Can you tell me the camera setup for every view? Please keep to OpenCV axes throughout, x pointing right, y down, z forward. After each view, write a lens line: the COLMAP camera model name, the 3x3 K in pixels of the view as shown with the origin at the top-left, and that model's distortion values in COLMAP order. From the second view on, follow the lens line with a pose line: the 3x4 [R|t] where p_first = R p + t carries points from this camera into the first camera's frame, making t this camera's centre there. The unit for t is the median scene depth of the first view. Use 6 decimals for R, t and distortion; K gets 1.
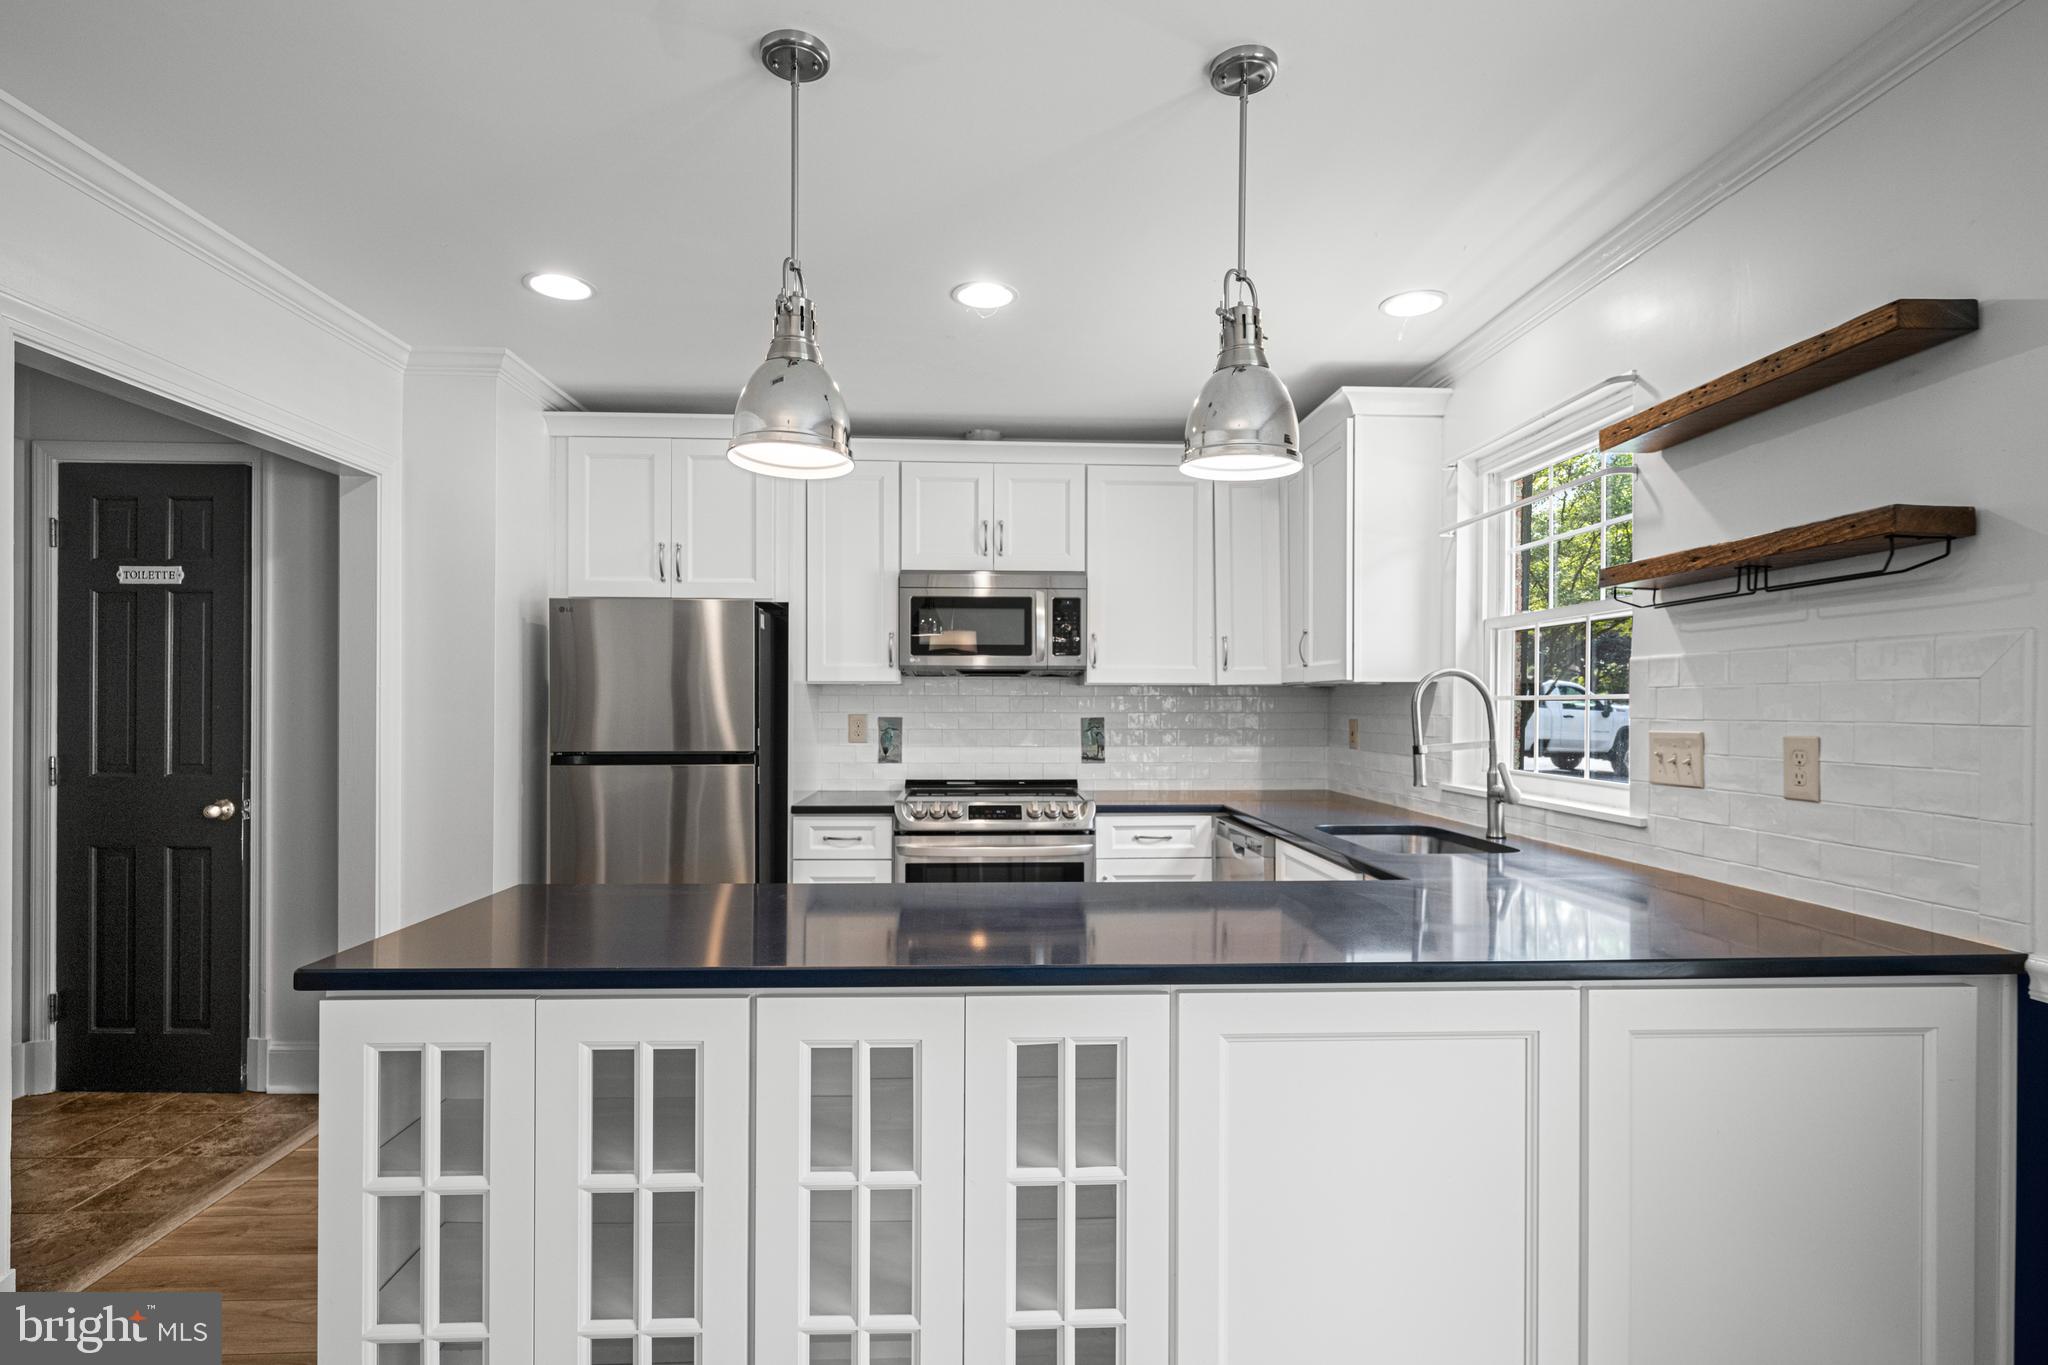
lens RADIAL K [[996.7, 0, 1017.6], [0, 996.7, 705.7], [0, 0, 1]] dist [0.000646, -0.001355]
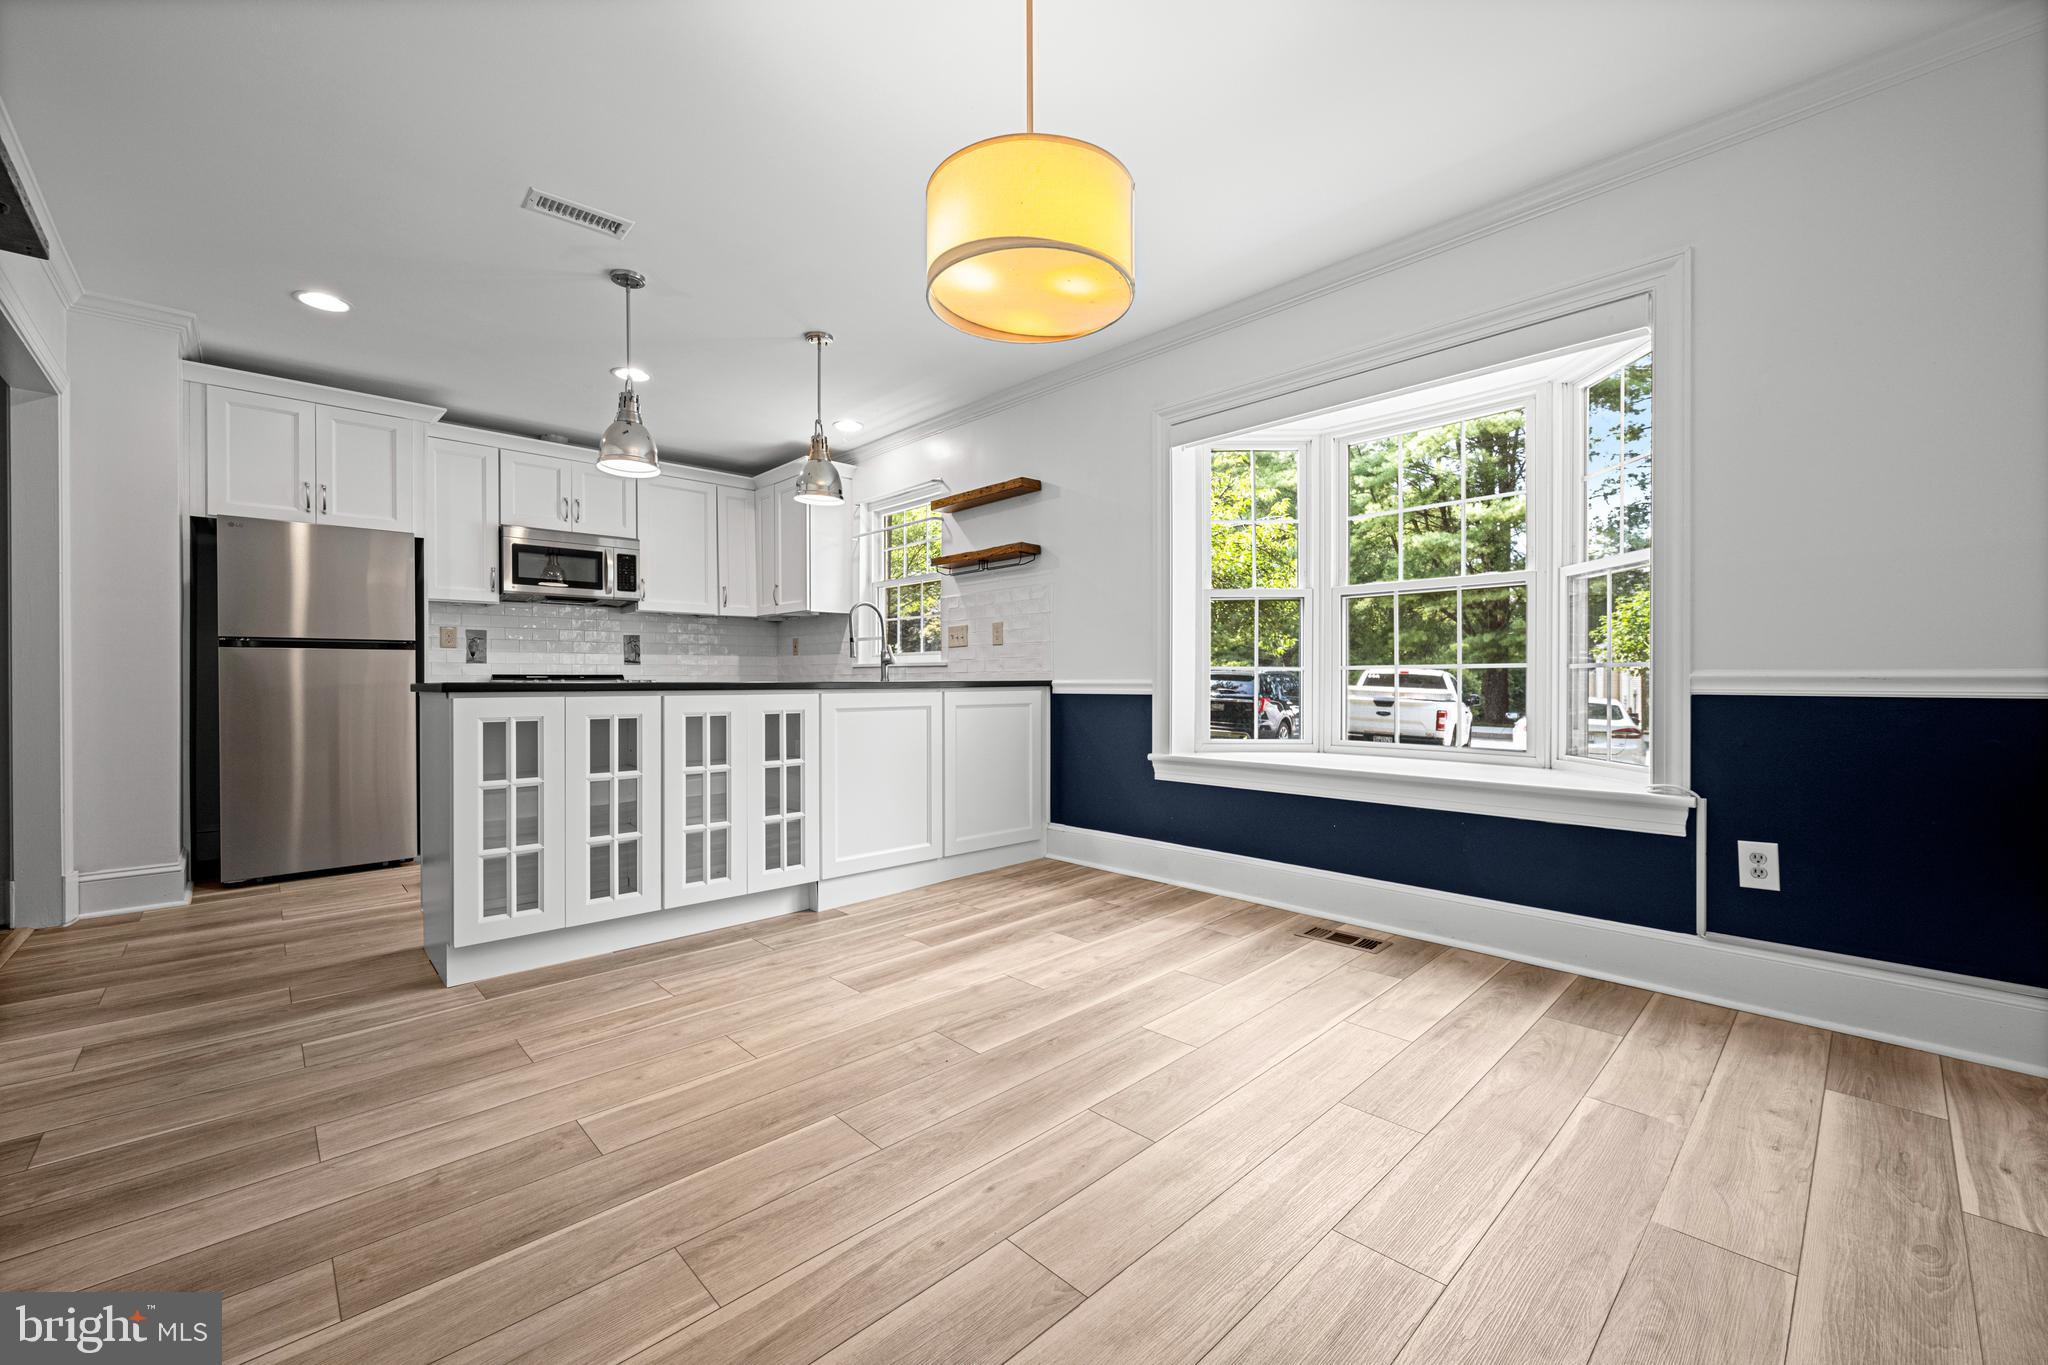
lens RADIAL K [[828.2, 0, 1024.2], [0, 828.2, 681.0], [0, 0, 1]] dist [-0.000562, 0.000106]
pose [[0.758598, -0.005669, 0.651535, -0.419271], [0.006869, 0.999976, 0.000702, 0.120974], [-0.651523, 0.003943, 0.758619, -0.506330]]
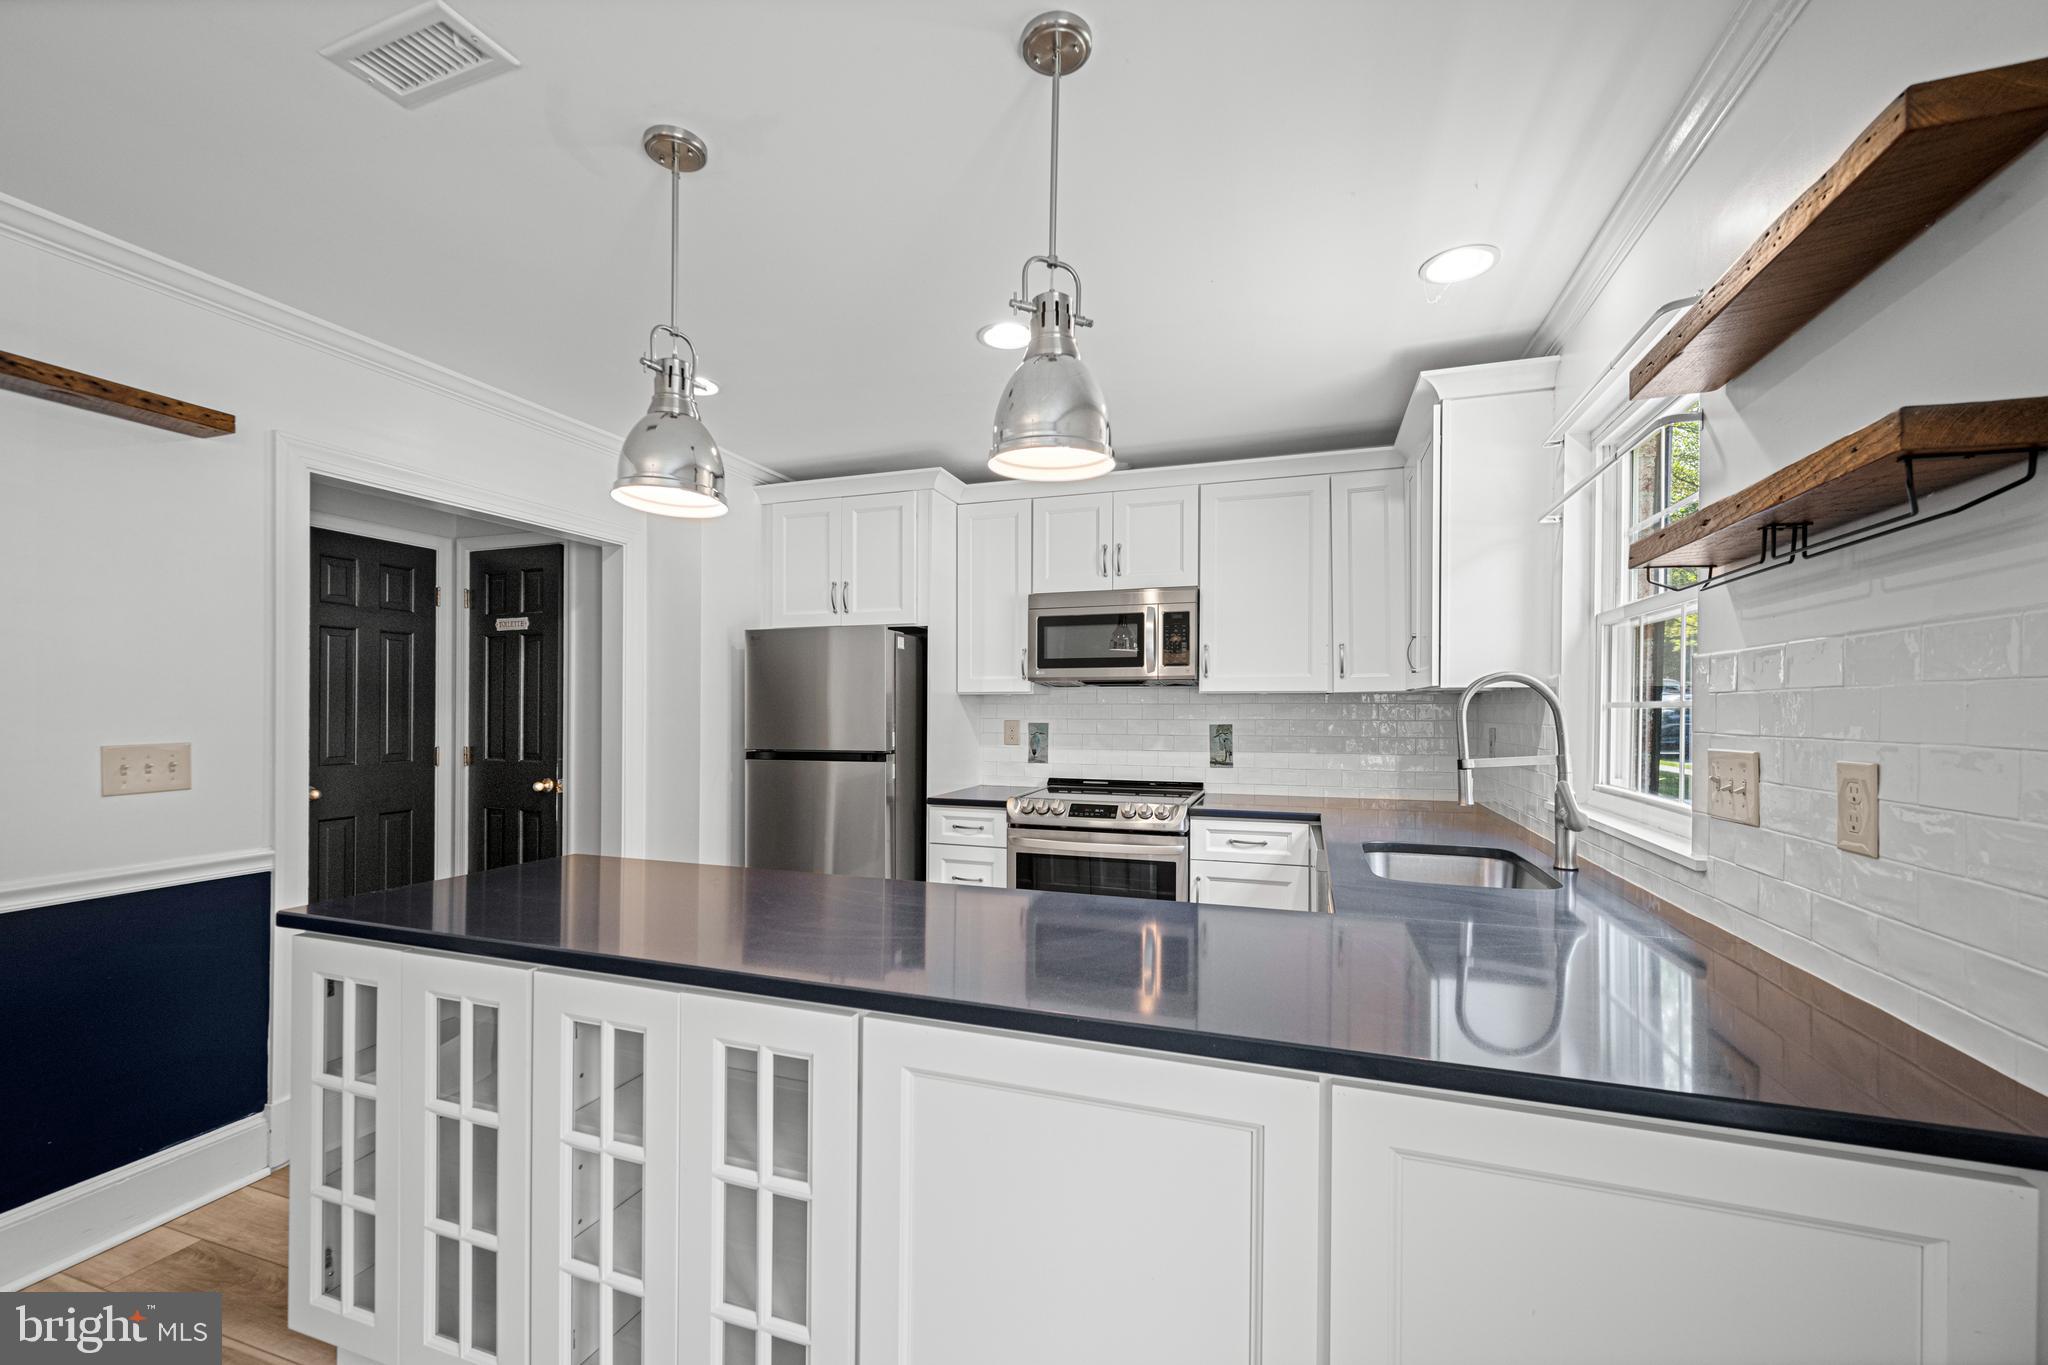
lens RADIAL K [[828.2, 0, 1011.8], [0, 828.2, 713.0], [0, 0, 1]] dist [-0.000562, 0.000106]
pose [[0.927669, 0.000985, -0.373403, 0.278909], [-0.000151, 0.999997, 0.002265, -0.002972], [0.373404, -0.002045, 0.927667, 0.147864]]
